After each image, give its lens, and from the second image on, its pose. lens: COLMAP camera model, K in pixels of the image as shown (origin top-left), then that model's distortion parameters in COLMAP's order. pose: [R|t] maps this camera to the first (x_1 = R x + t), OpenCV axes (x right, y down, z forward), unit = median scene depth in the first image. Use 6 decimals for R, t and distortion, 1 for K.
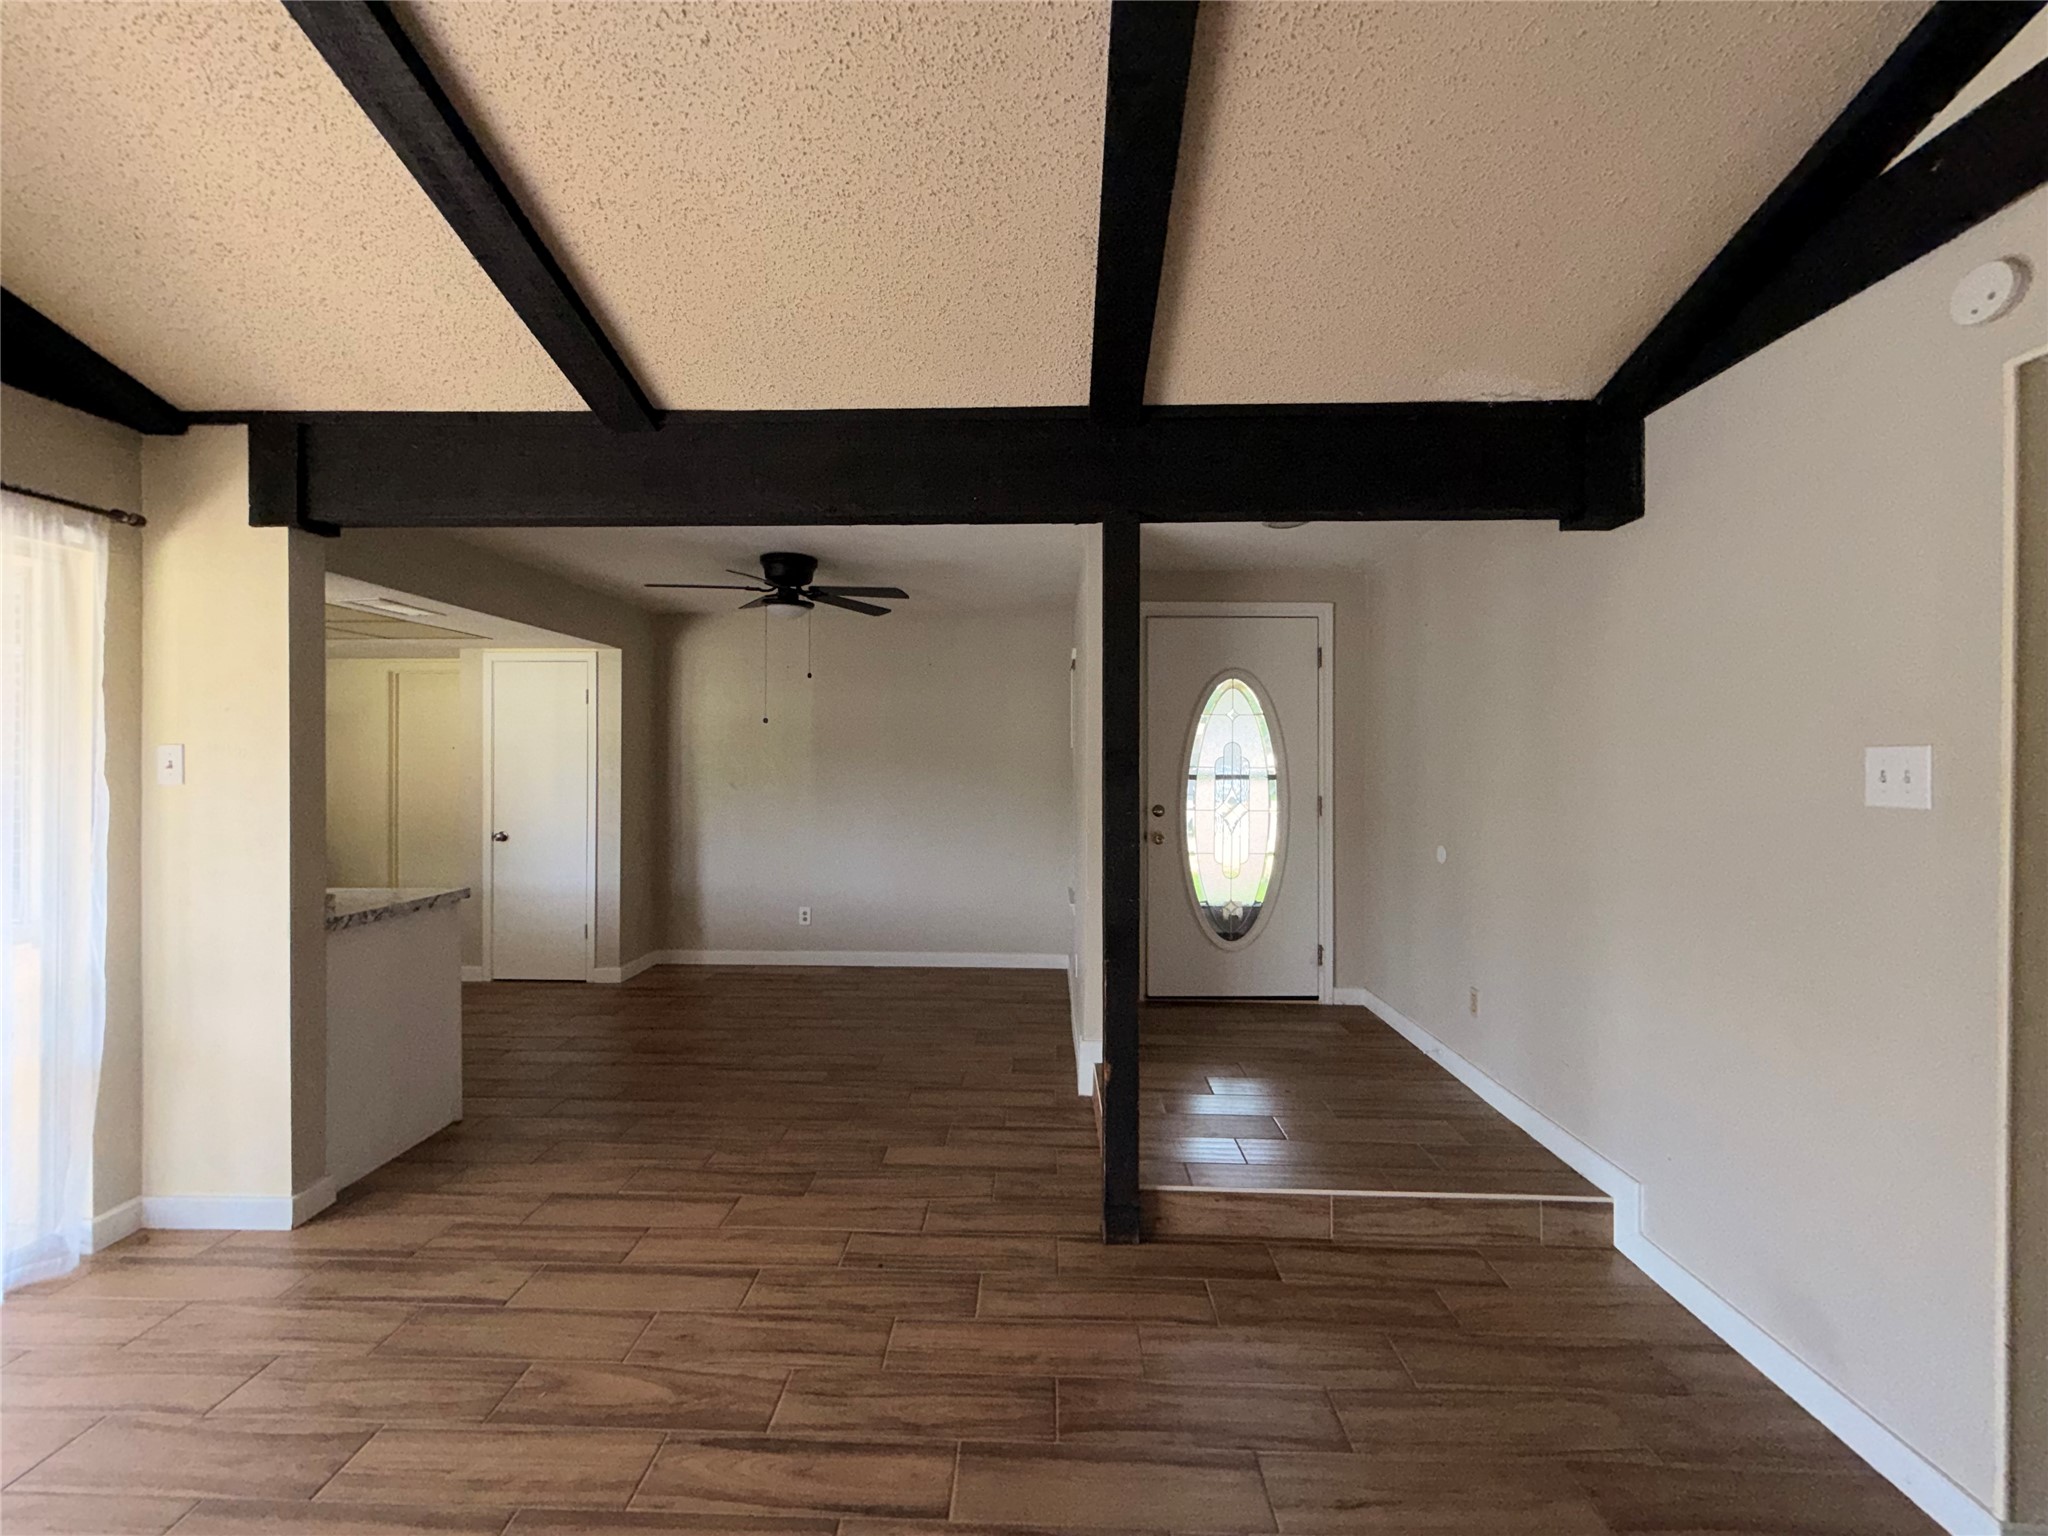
lens RADIAL K [[818.4, 0, 1018.5], [0, 818.4, 767.1], [0, 0, 1]] dist [0.004578, -0.000161]
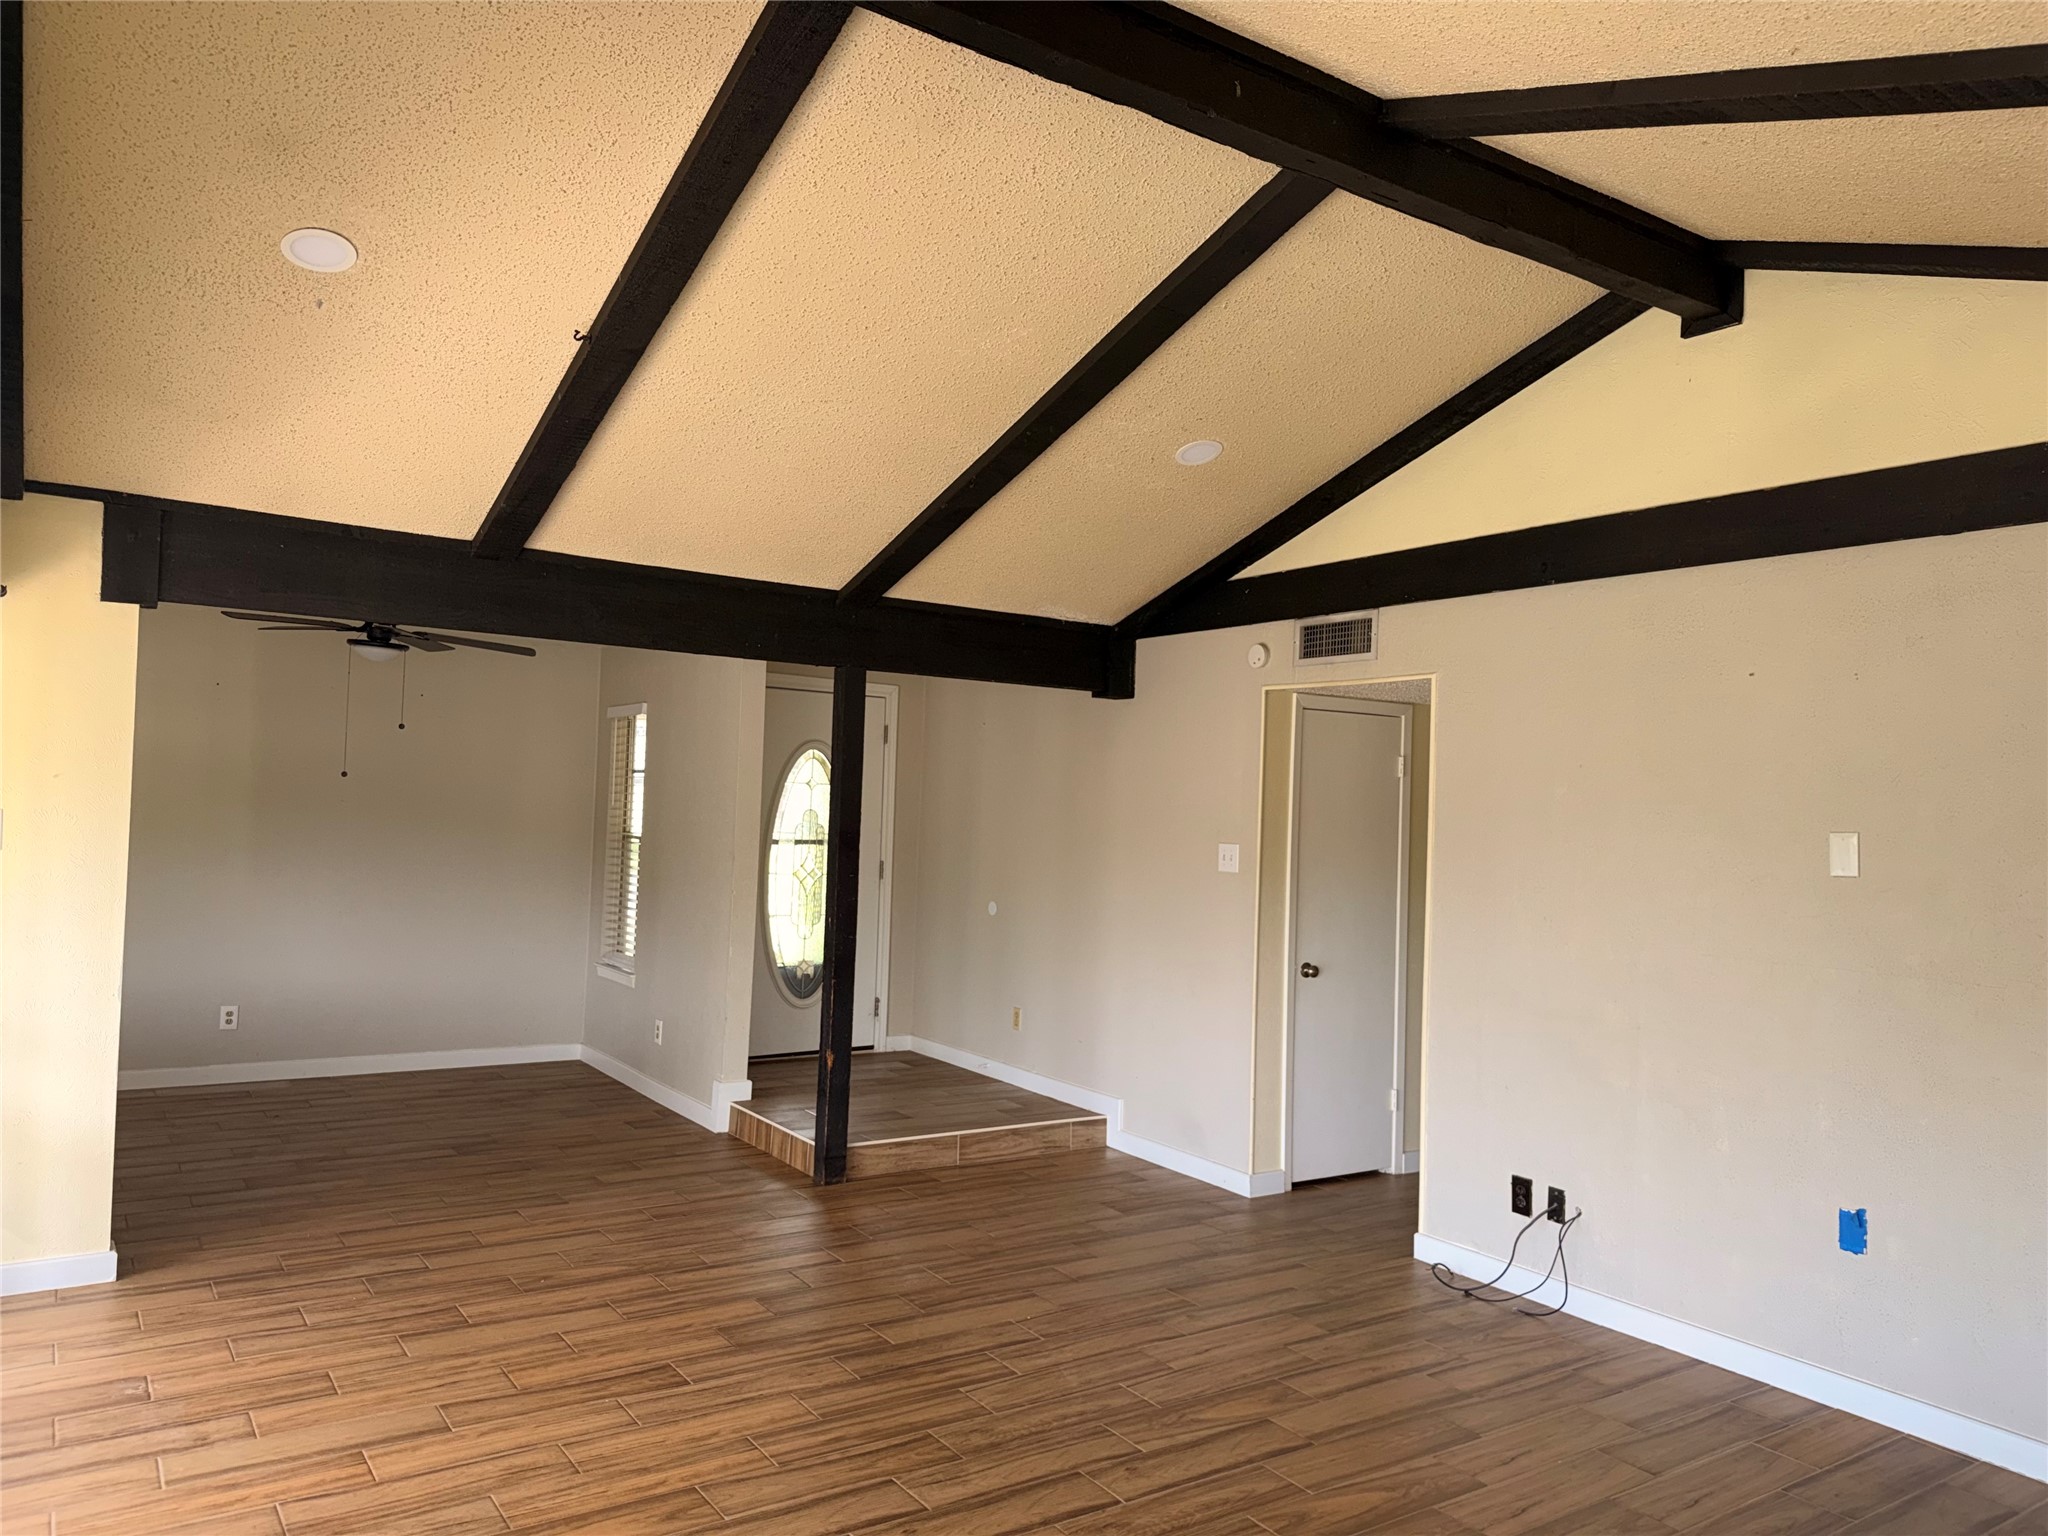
lens RADIAL K [[1421.8, 0, 1024.0], [0, 1421.8, 768.0], [0, 0, 1]] dist [0.092682, -0.120583]
pose [[0.809943, 0.042946, 0.584933, -1.020883], [-0.030139, 0.999046, -0.031617, -0.058073], [-0.585733, 0.007979, 0.810465, -1.121106]]
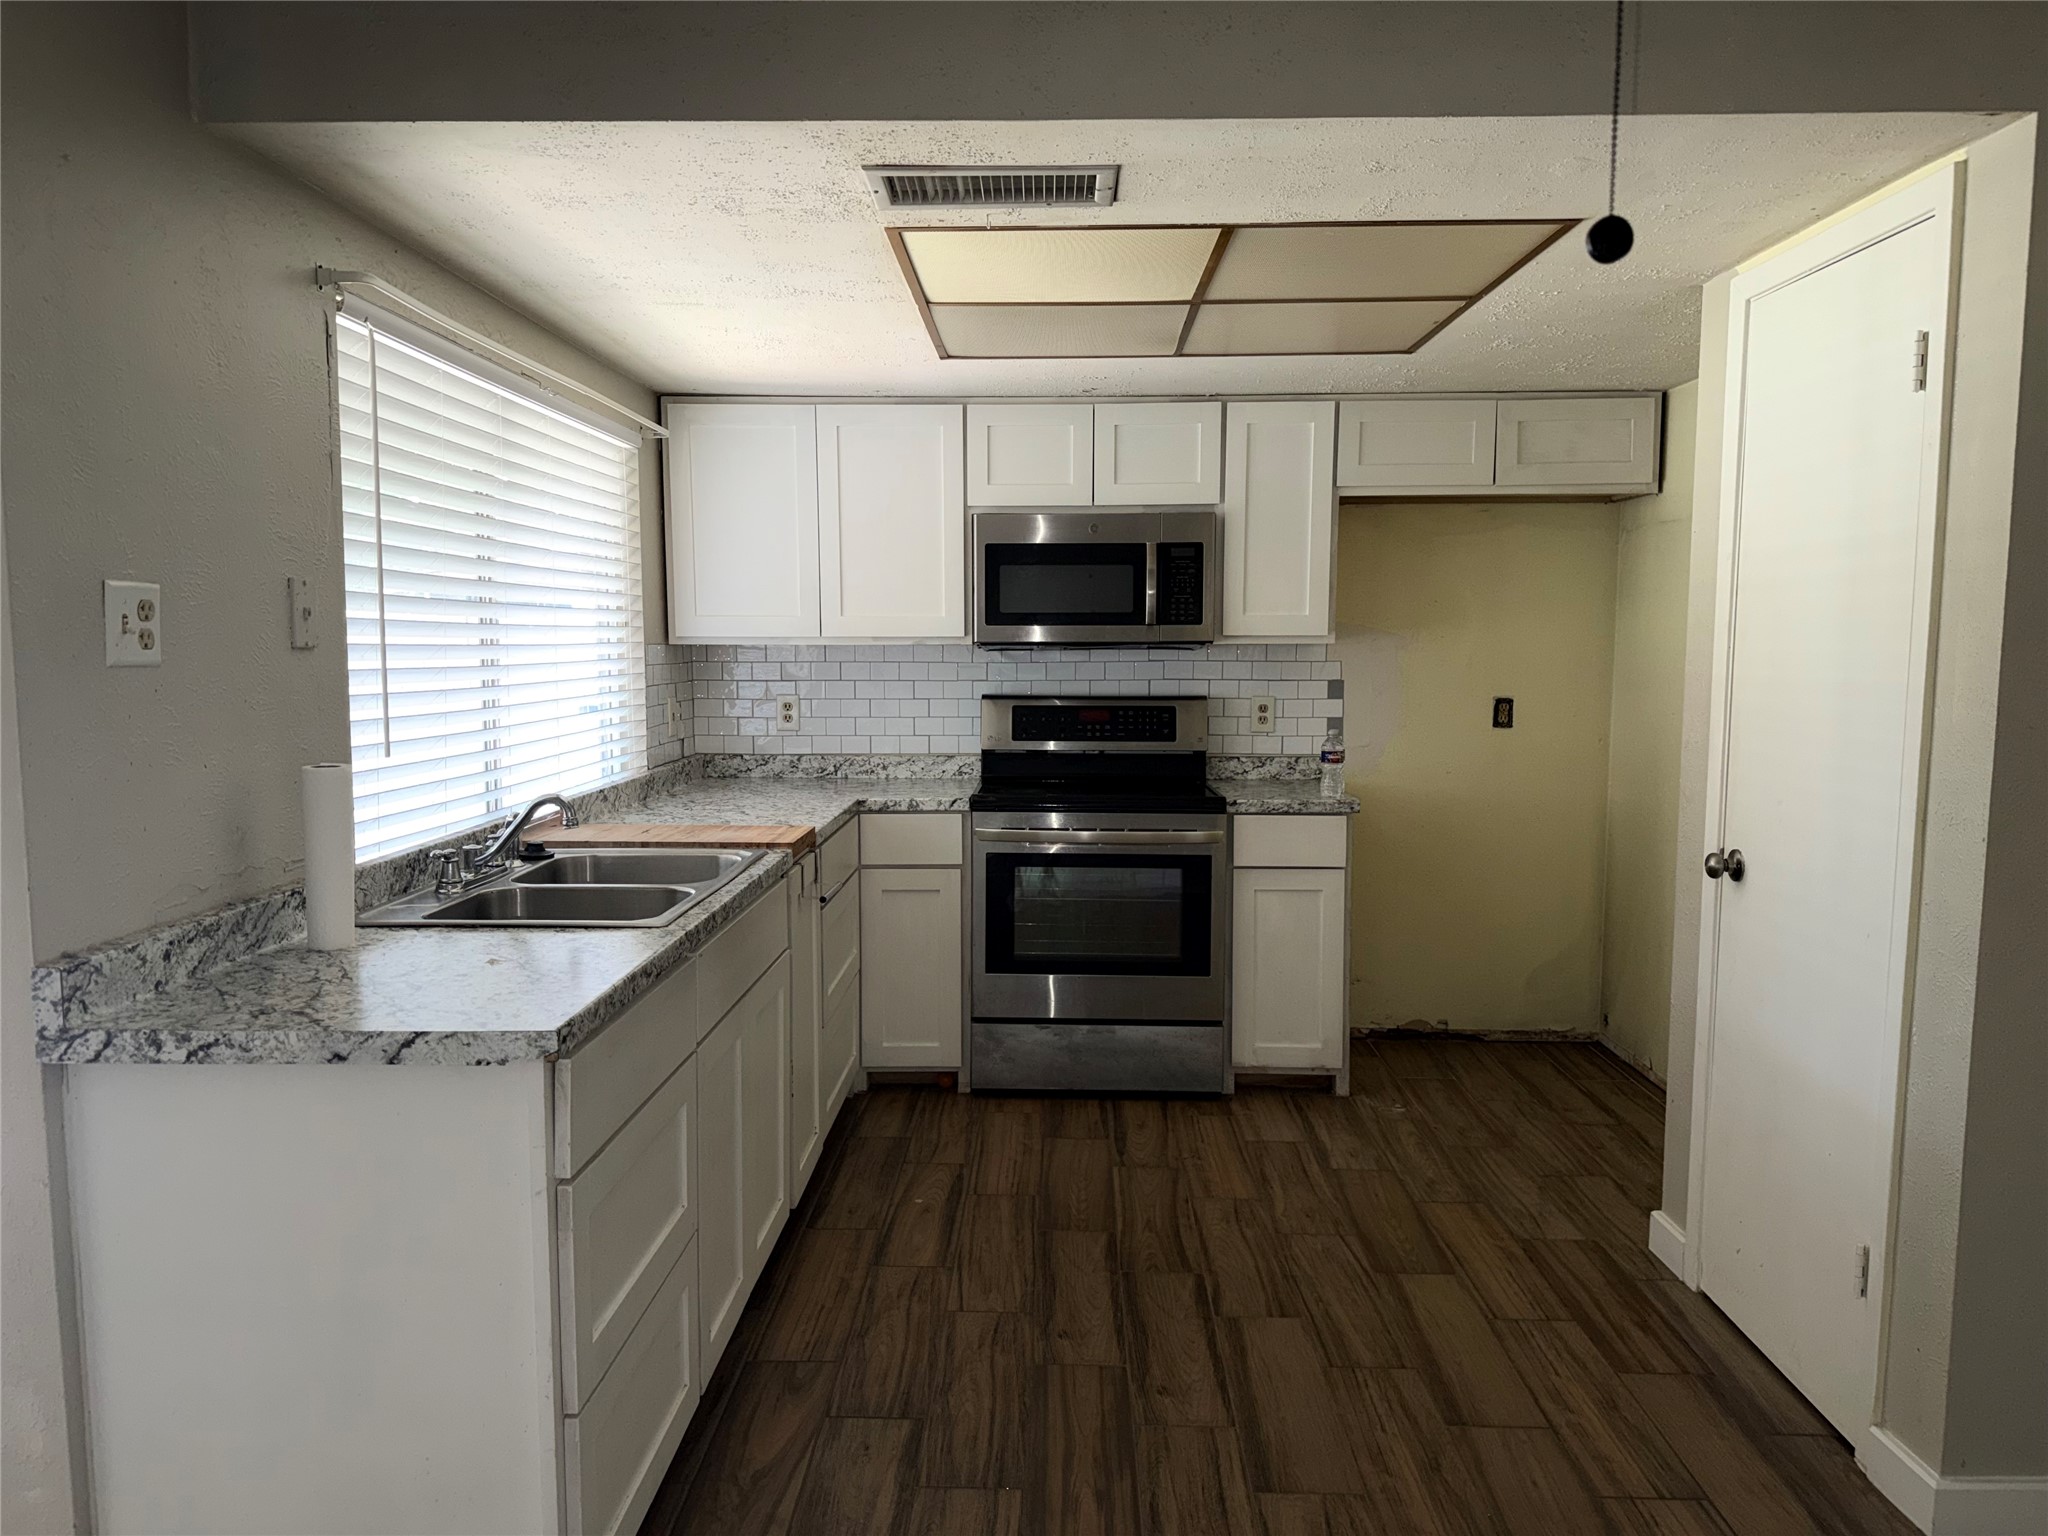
lens RADIAL K [[1421.8, 0, 1024.0], [0, 1421.8, 768.0], [0, 0, 1]] dist [0.092682, -0.120583]
pose [[0.009361, 0.091578, -0.995754, -0.172894], [-0.006009, 0.995785, 0.091524, -0.002922], [0.999938, 0.005126, 0.009871, 1.492930]]
